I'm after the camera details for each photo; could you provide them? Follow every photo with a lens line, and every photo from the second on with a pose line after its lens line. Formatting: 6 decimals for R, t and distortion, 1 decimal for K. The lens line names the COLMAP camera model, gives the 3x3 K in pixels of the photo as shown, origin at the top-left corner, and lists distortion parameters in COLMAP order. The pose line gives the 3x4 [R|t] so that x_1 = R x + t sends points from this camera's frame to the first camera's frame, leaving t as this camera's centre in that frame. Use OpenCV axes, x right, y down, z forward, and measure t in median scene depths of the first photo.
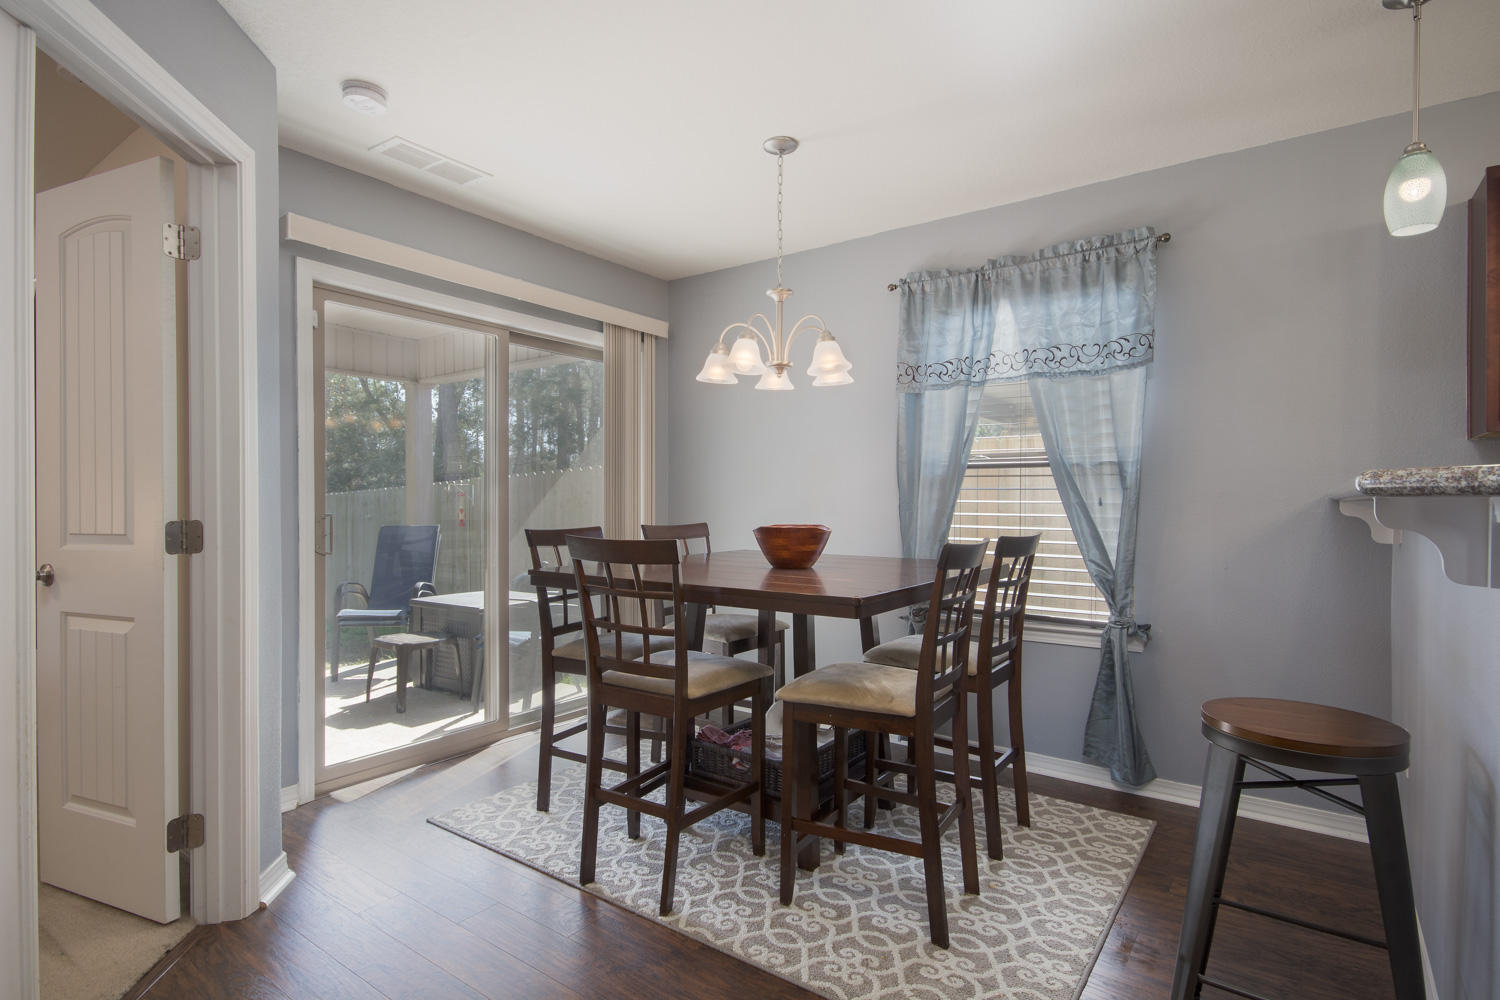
lens RADIAL K [[751.7, 0, 751.1], [0, 751.7, 501.1], [0, 0, 1]] dist [0.001961, 0.000500]
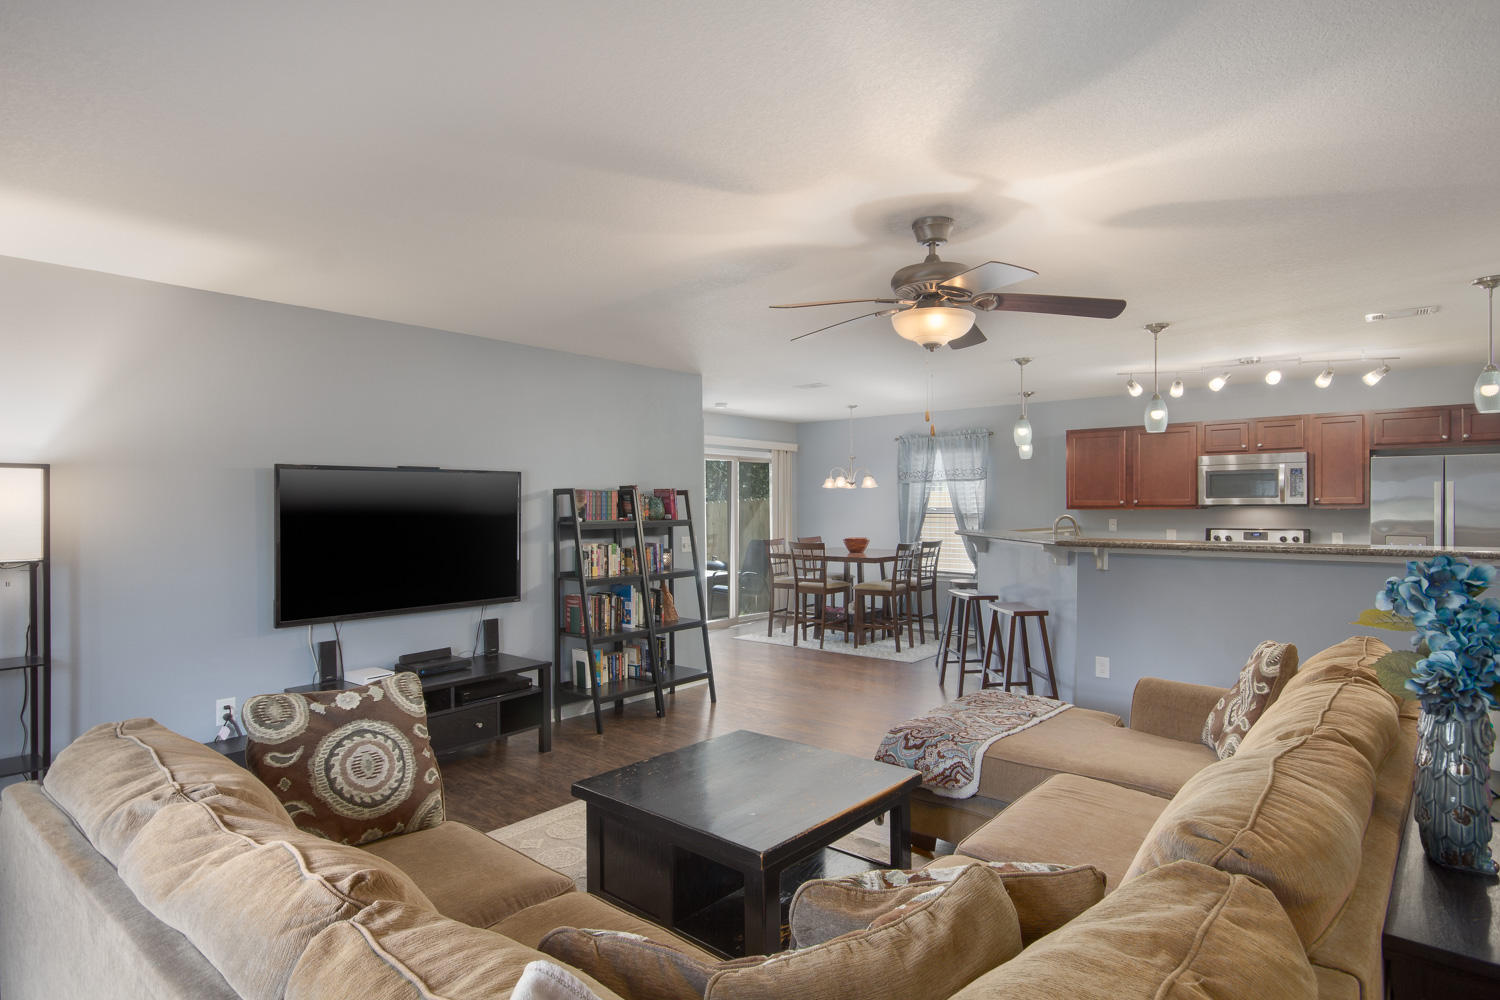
lens RADIAL K [[799.3, 0, 745.6], [0, 799.3, 508.0], [0, 0, 1]] dist [0.008132, 0.000314]
pose [[0.996988, -0.008034, -0.077145, -0.125720], [0.008193, 0.999965, 0.001739, -0.088399], [0.077128, -0.002366, 0.997018, -2.001830]]
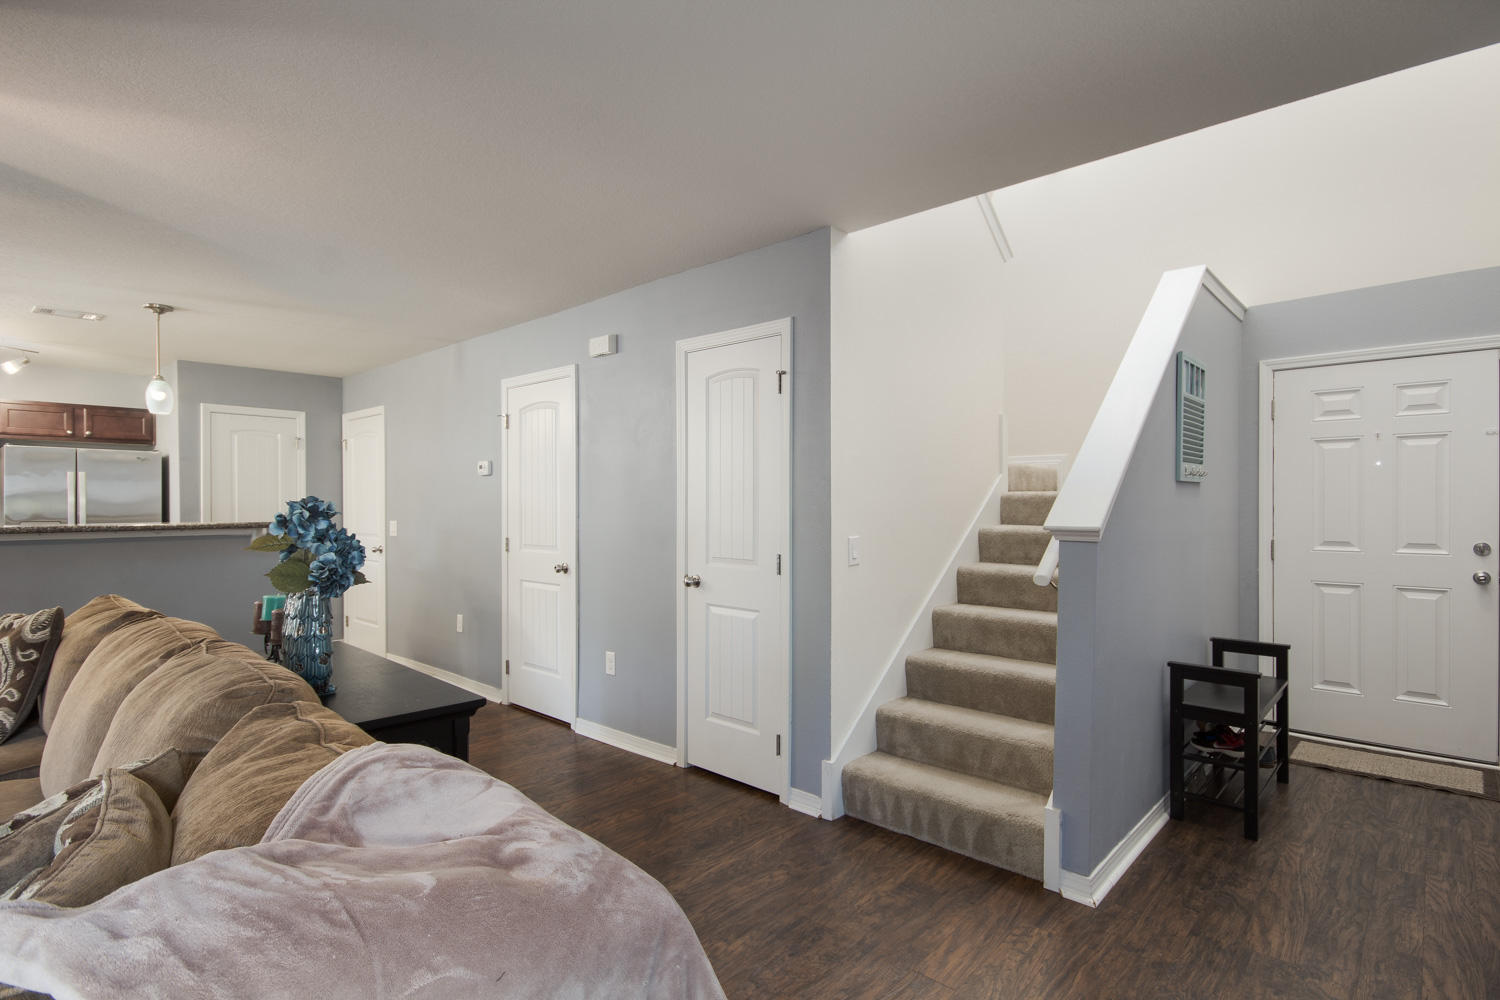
lens RADIAL K [[751.7, 0, 759.3], [0, 751.7, 503.9], [0, 0, 1]] dist [0.001961, 0.000500]
pose [[0.109067, -0.003074, 0.994030, -0.397465], [0.004033, 0.999988, 0.002650, -0.048228], [-0.994026, 0.003720, 0.109078, -1.978052]]
